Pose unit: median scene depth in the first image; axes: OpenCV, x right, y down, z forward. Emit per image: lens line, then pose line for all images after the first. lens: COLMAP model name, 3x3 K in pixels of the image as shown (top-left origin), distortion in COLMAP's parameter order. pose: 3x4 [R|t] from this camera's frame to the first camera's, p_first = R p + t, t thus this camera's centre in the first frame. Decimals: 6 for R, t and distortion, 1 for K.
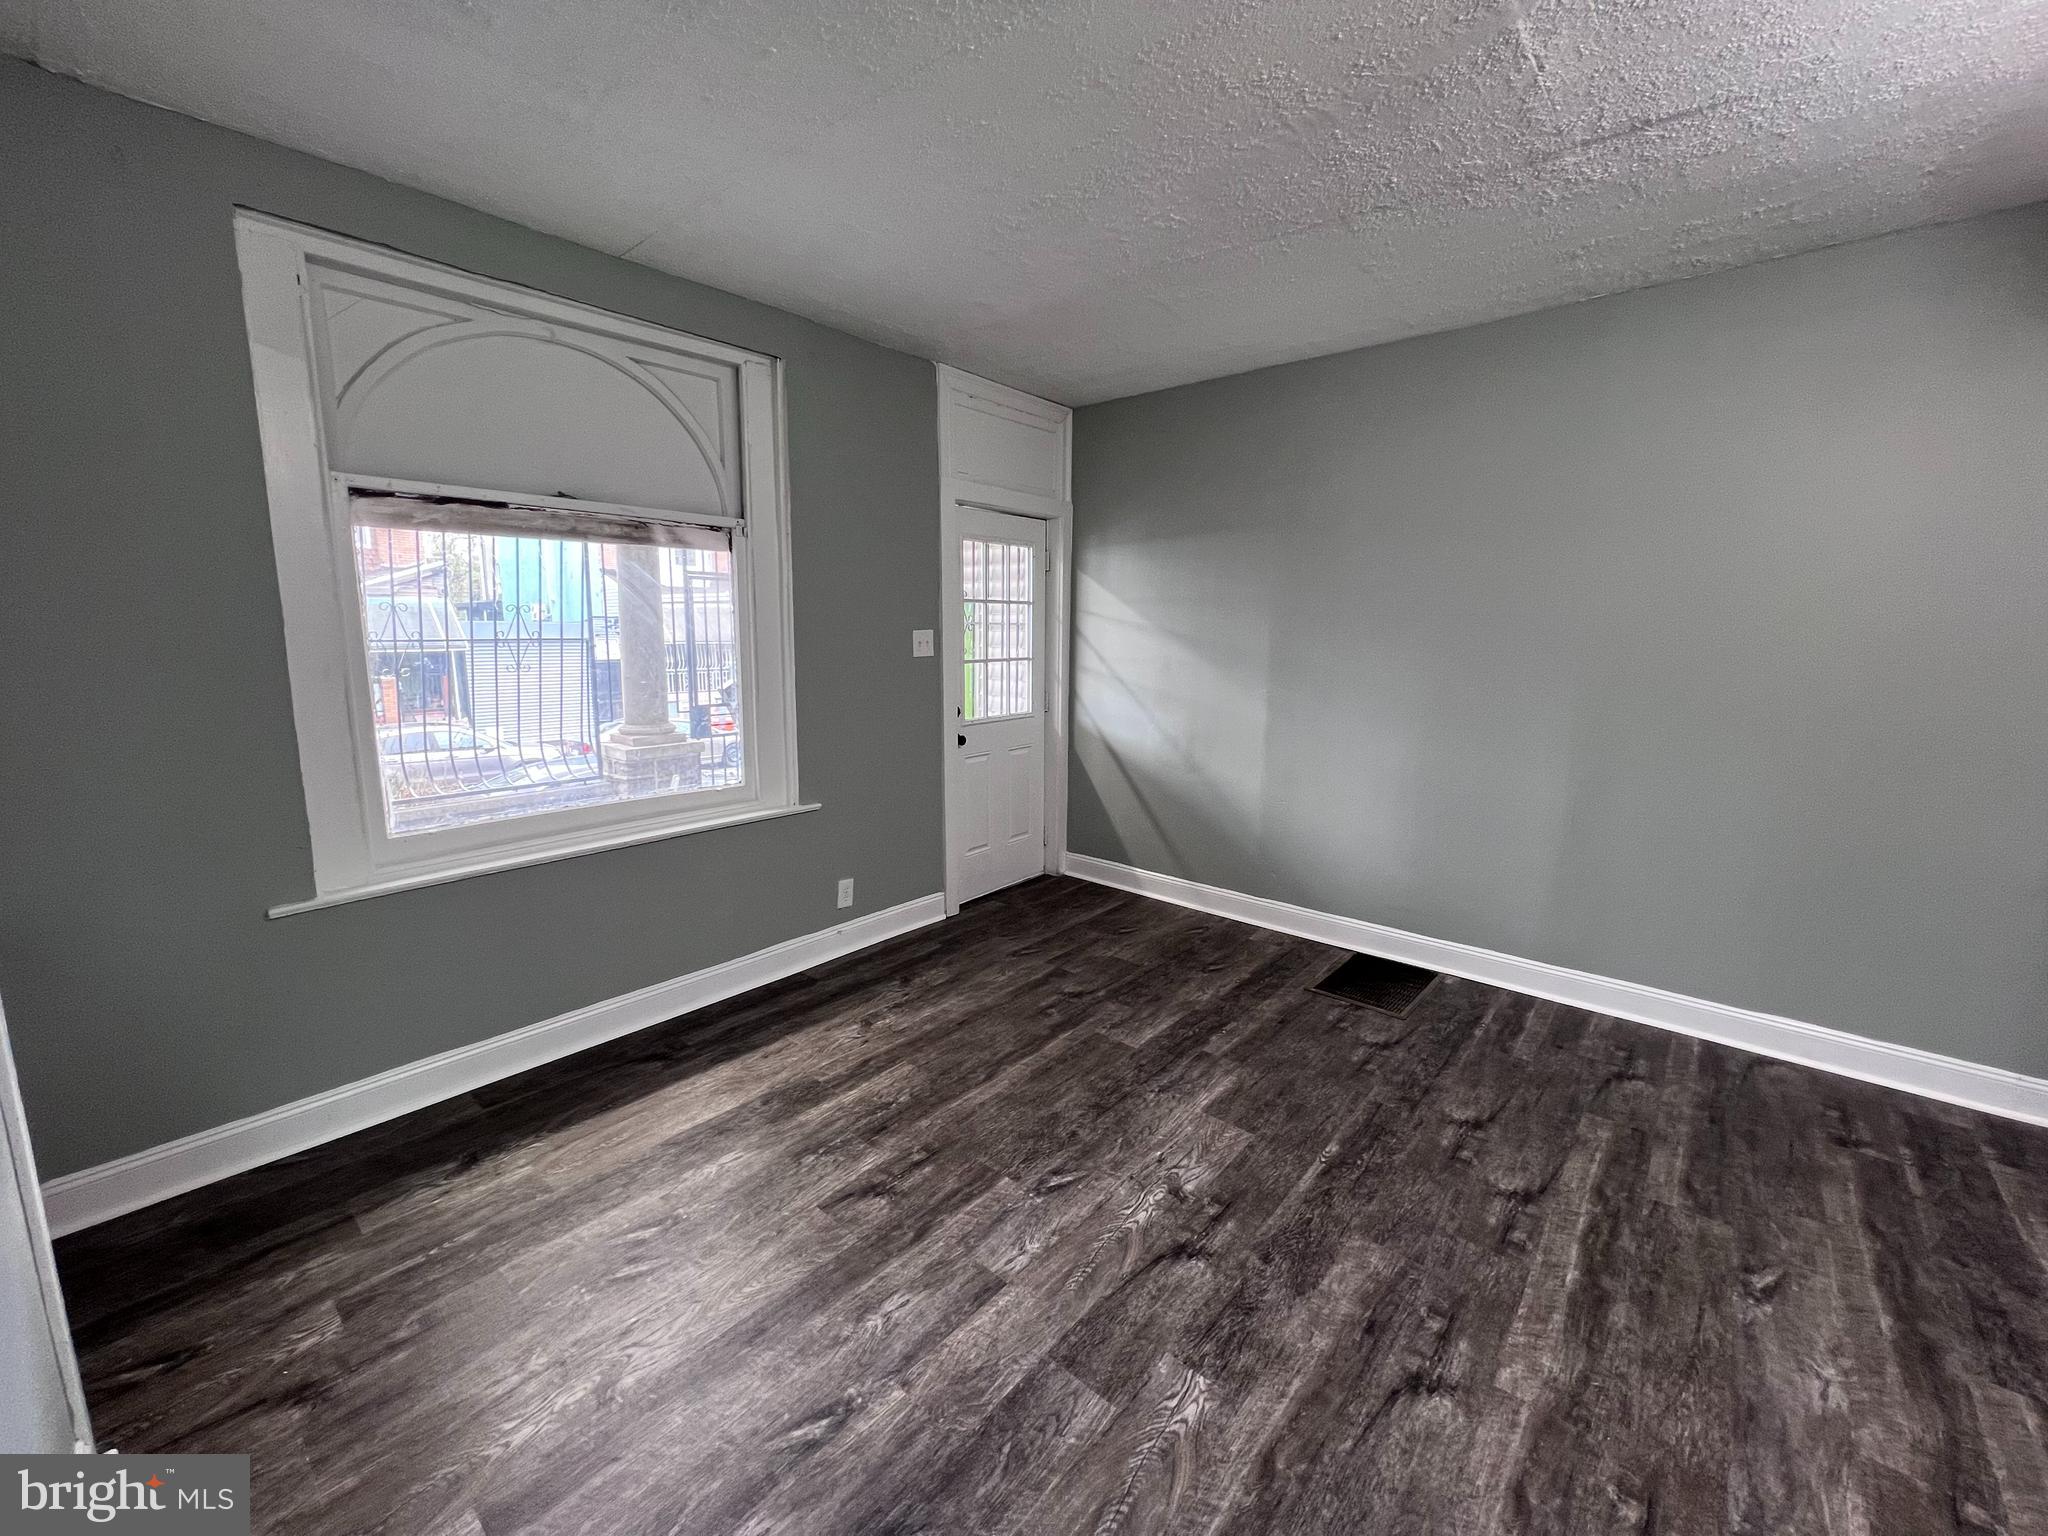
lens RADIAL K [[820.1, 0, 1021.6], [0, 820.1, 763.0], [0, 0, 1]] dist [-0.002711, 0.000392]
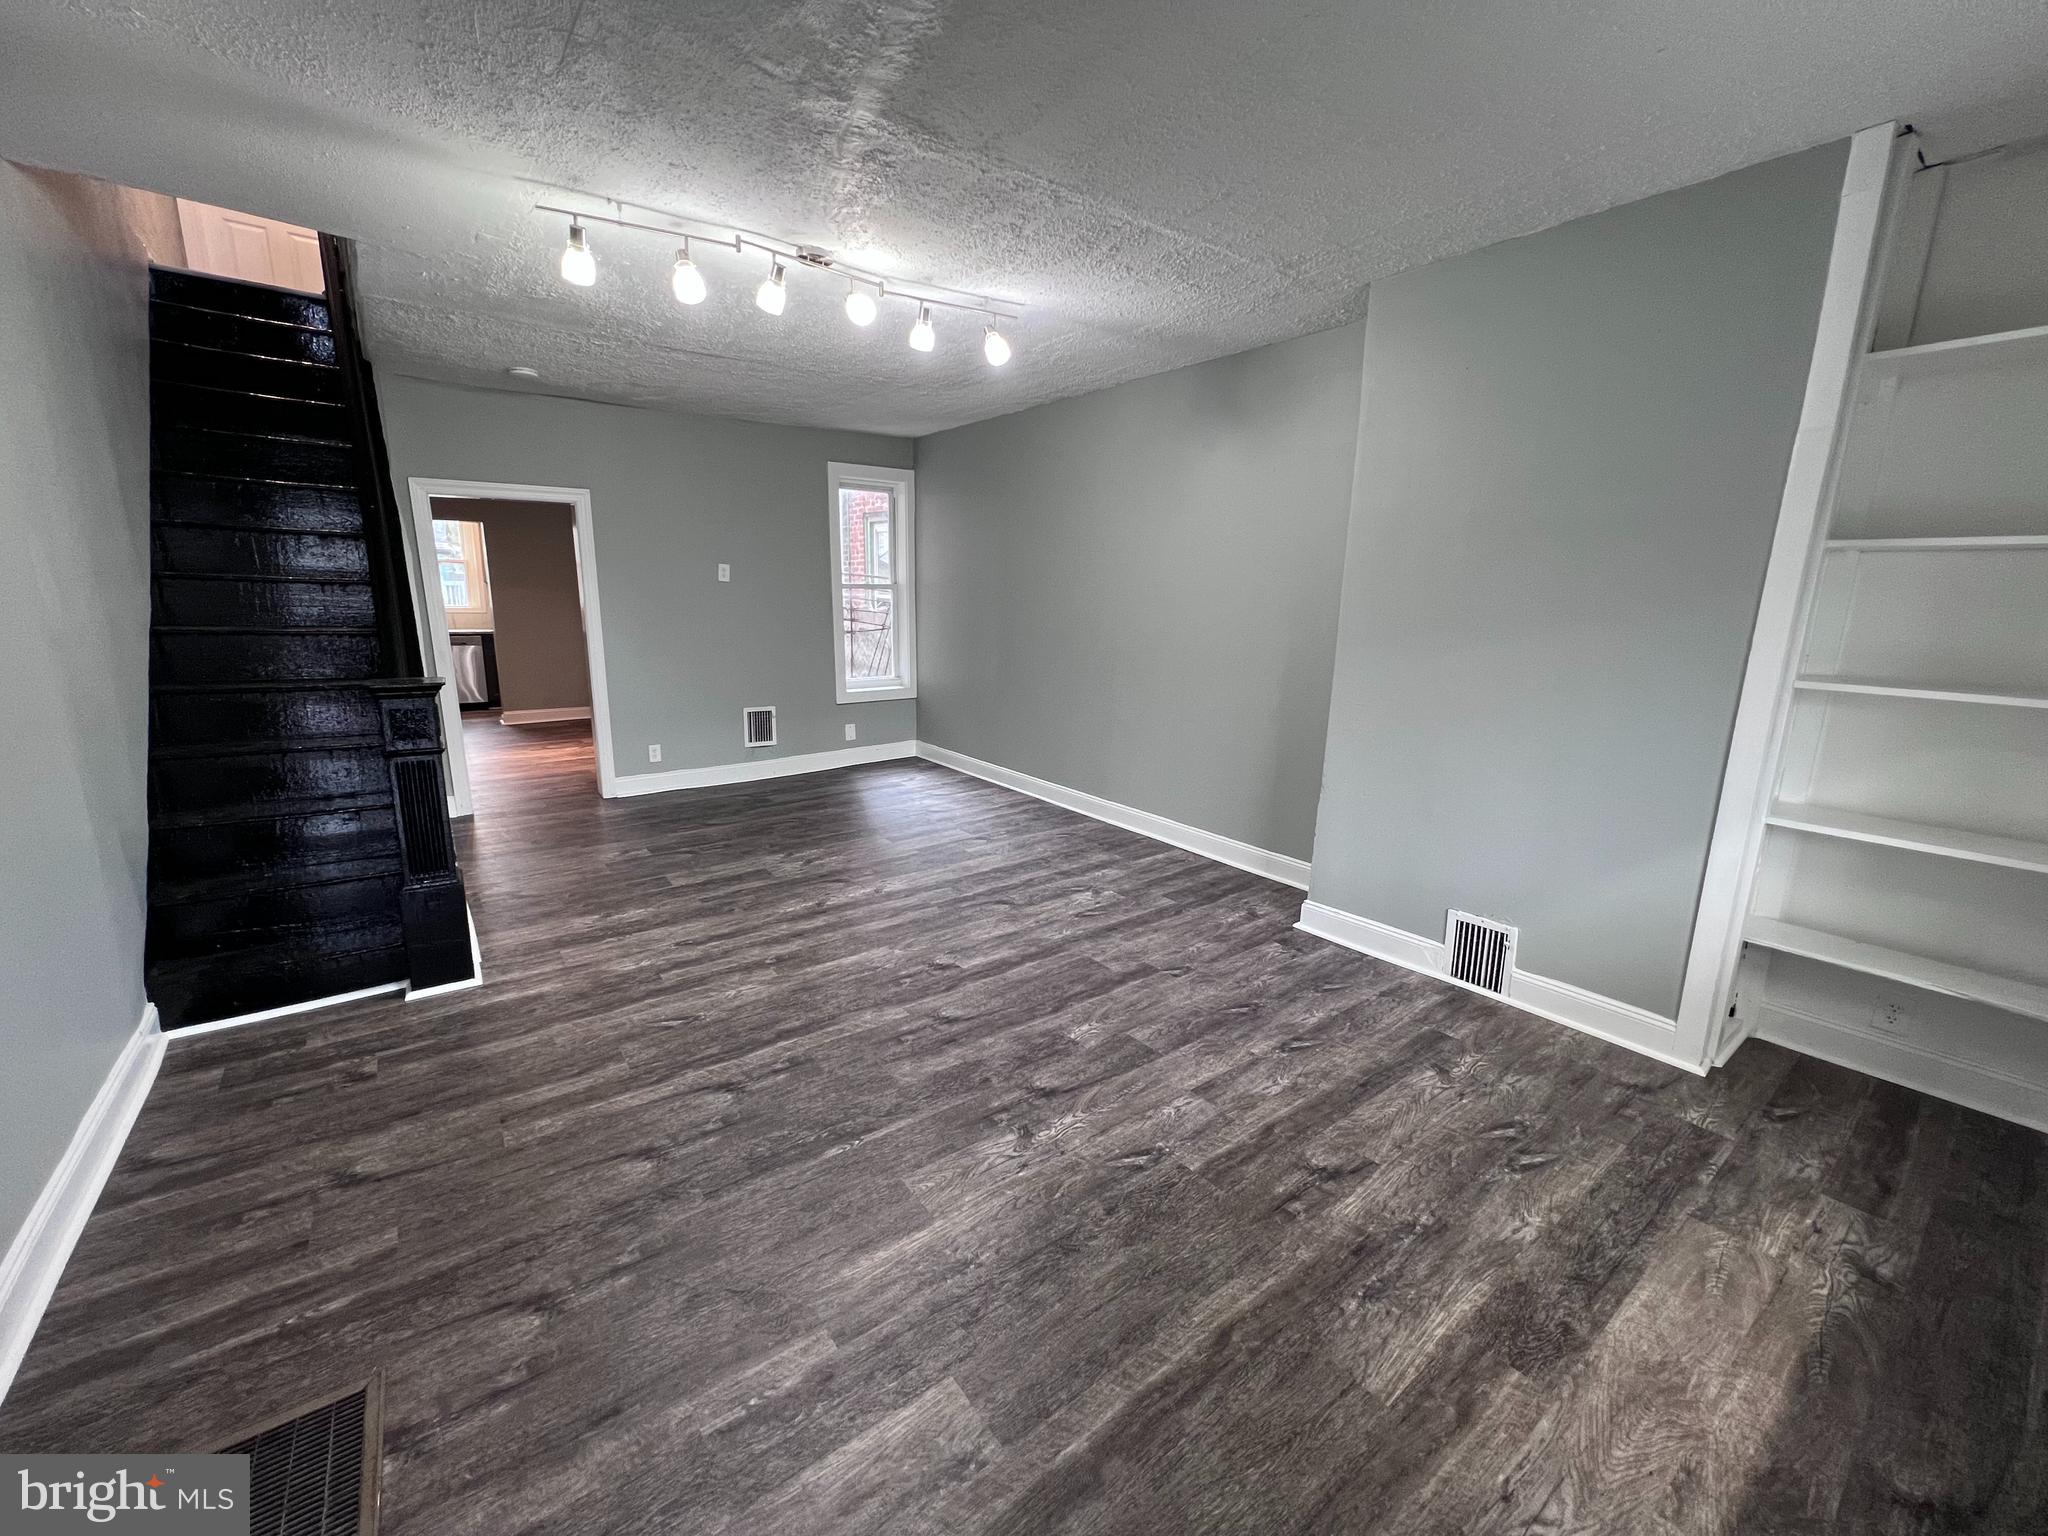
lens RADIAL K [[820.1, 0, 1021.6], [0, 820.1, 763.0], [0, 0, 1]] dist [-0.002711, 0.000392]
pose [[-0.978804, -0.063789, 0.194612, 0.020145], [0.011670, 0.931340, 0.363964, -0.282425], [-0.204467, 0.358521, -0.910855, 1.697251]]
